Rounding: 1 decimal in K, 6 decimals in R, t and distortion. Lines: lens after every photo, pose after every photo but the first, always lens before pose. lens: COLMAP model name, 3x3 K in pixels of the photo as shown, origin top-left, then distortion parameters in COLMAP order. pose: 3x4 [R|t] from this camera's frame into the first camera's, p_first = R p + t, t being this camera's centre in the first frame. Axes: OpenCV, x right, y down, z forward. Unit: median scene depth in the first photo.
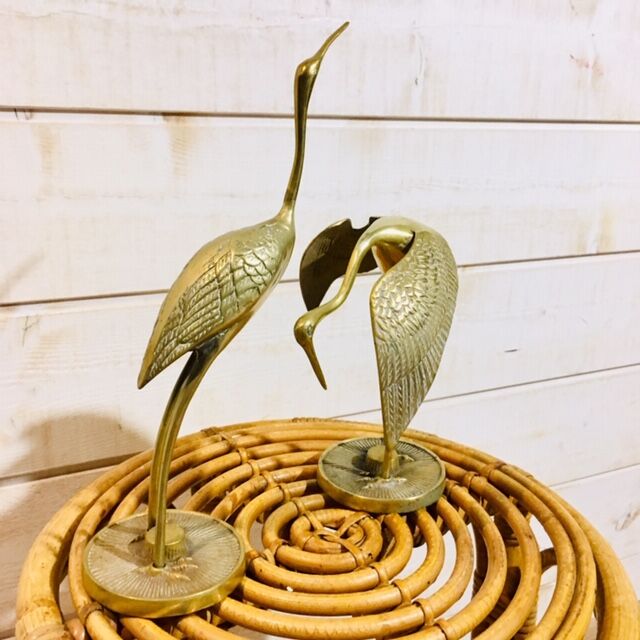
lens RADIAL K [[726.3, 0, 320.1], [0, 726.3, 327.9], [0, 0, 1]] dist [0.025140, 0.008260]
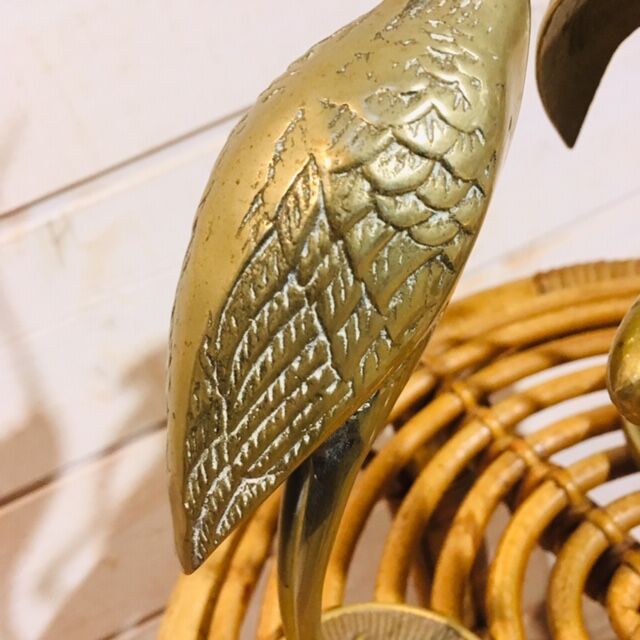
lens RADIAL K [[766.1, 0, 320.0], [0, 766.1, 320.0], [0, 0, 1]] dist [0.051738, -0.011366]
pose [[0.942492, -0.177909, -0.282945, -0.033734], [0.269603, 0.905030, 0.328990, -0.094467], [0.197544, -0.386353, 0.900948, 0.472535]]
